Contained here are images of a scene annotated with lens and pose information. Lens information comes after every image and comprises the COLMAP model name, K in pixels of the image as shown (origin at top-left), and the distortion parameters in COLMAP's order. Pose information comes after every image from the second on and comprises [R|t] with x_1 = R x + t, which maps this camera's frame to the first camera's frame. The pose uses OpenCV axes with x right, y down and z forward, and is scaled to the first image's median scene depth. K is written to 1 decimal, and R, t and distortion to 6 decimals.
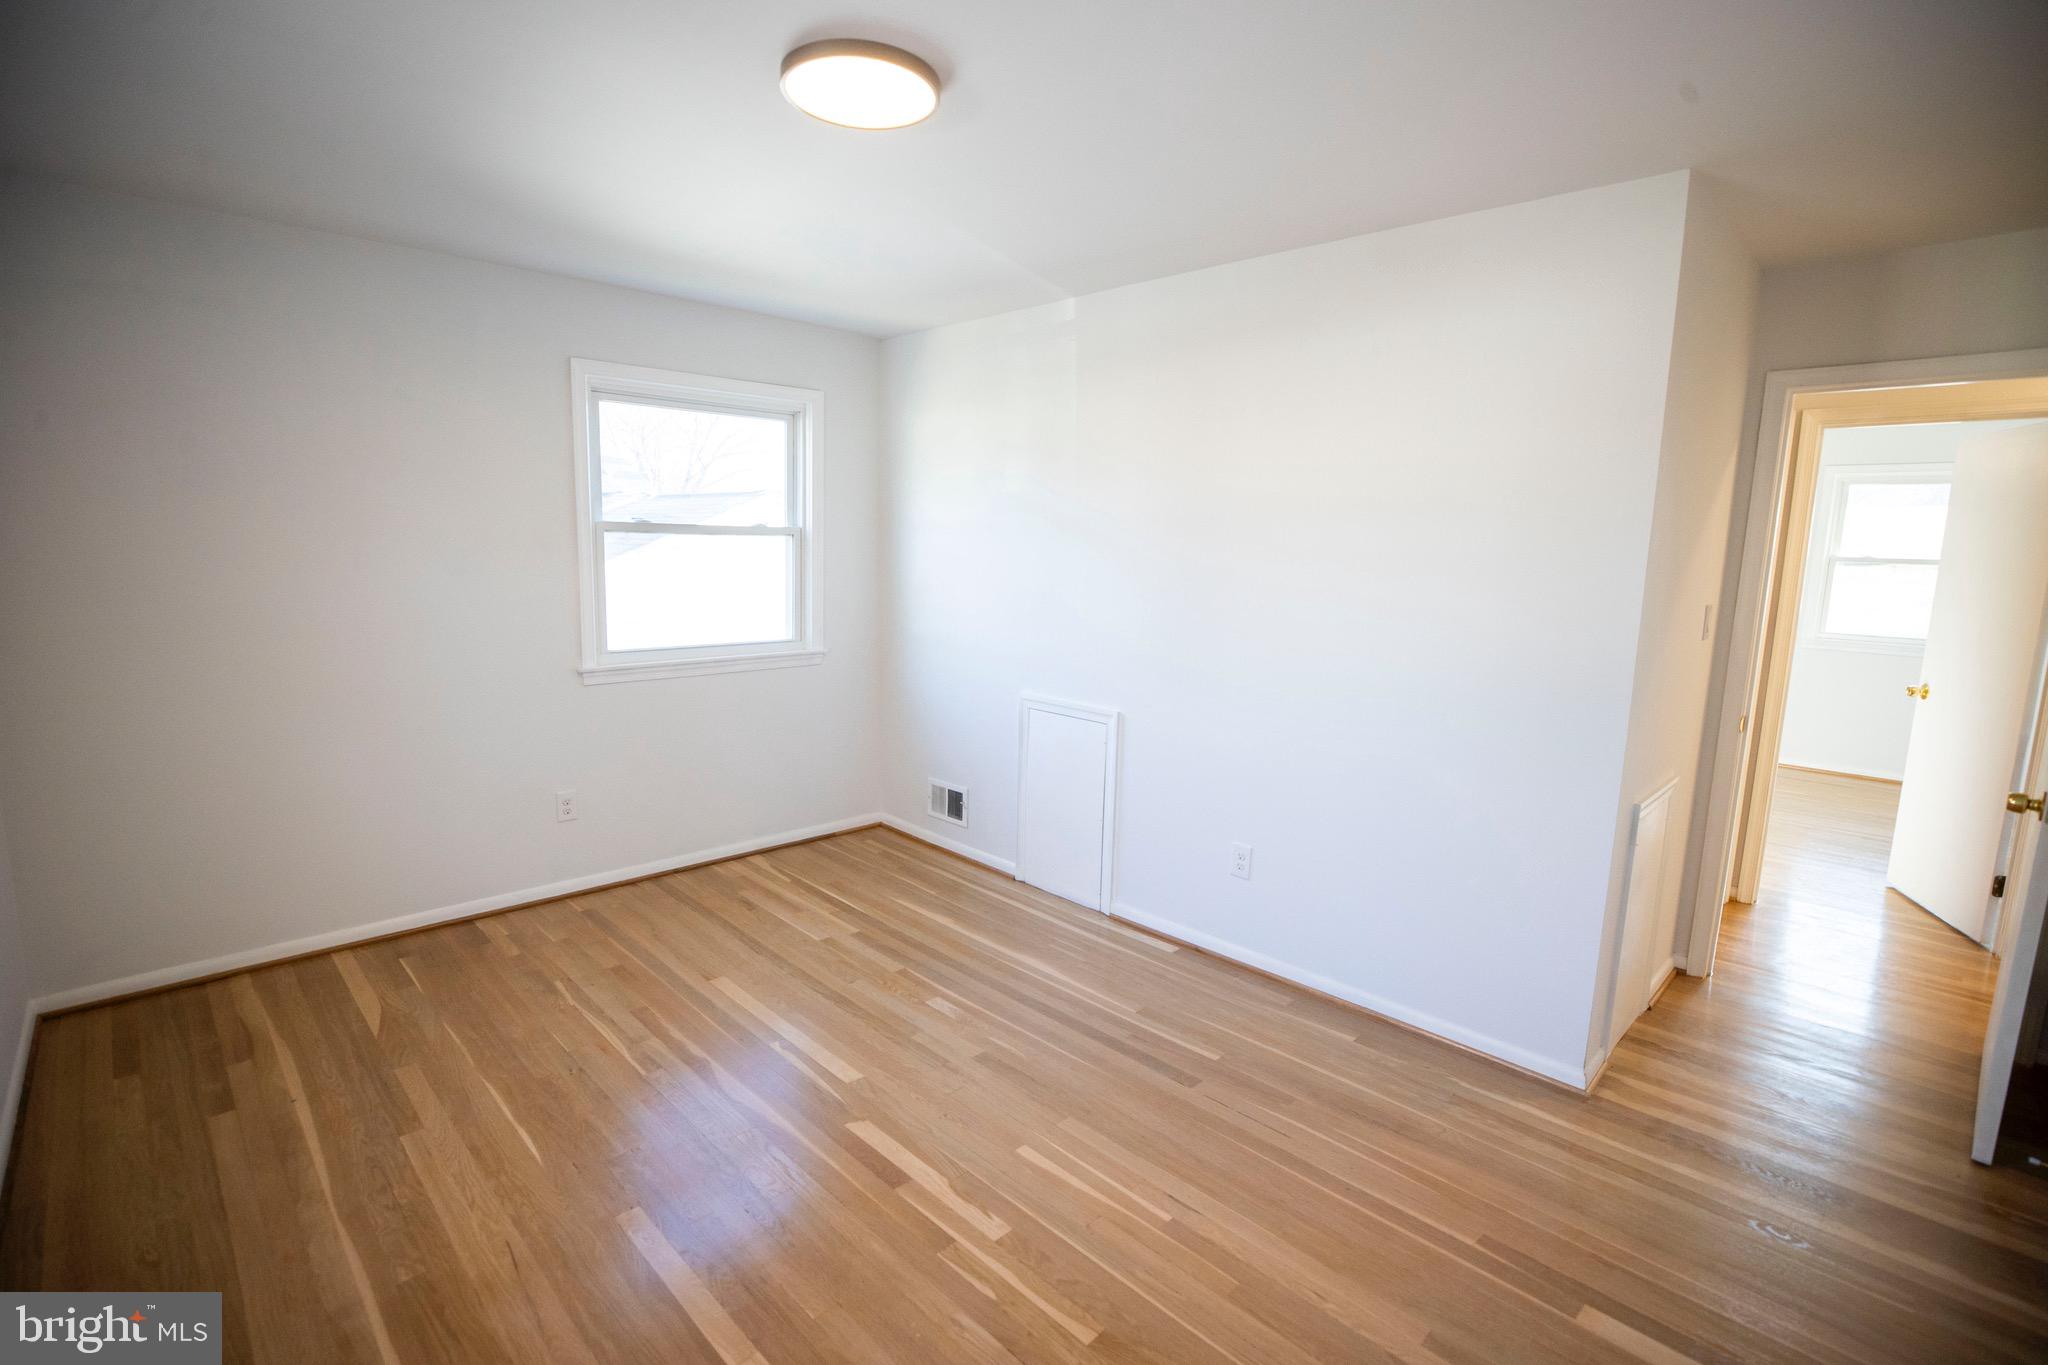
lens RADIAL K [[946.6, 0, 1012.2], [0, 946.6, 685.0], [0, 0, 1]] dist [-0.044001, 0.011424]
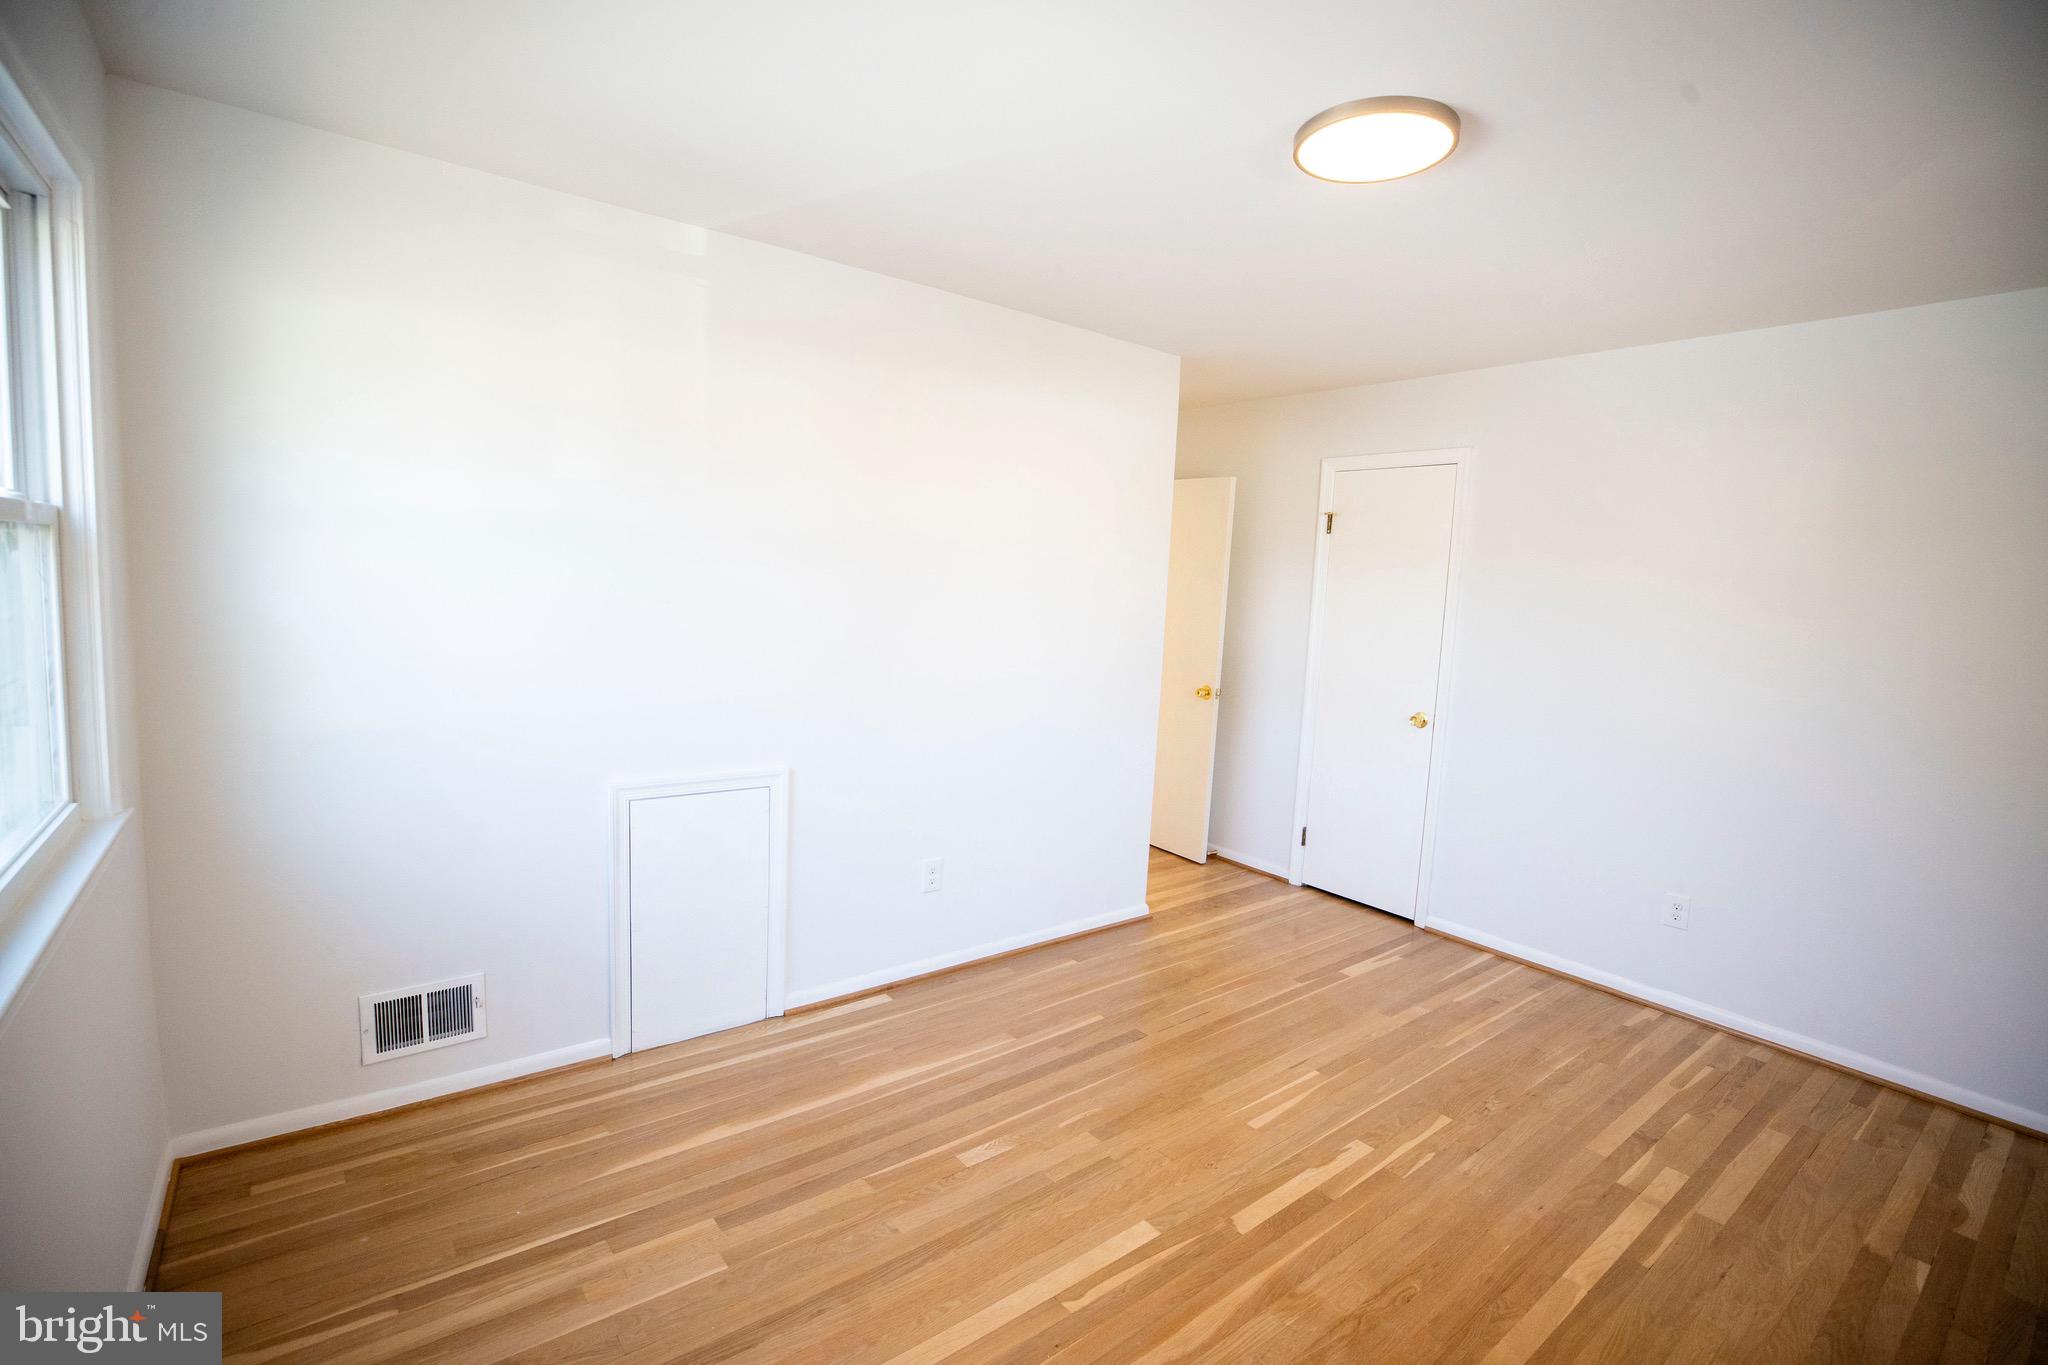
lens RADIAL K [[946.6, 0, 1015.4], [0, 946.6, 680.4], [0, 0, 1]] dist [-0.044001, 0.011424]
pose [[0.097359, -0.123889, 0.987508, -0.759330], [0.106771, 0.987796, 0.113398, -0.134098], [-0.989505, 0.094397, 0.109399, 0.798470]]
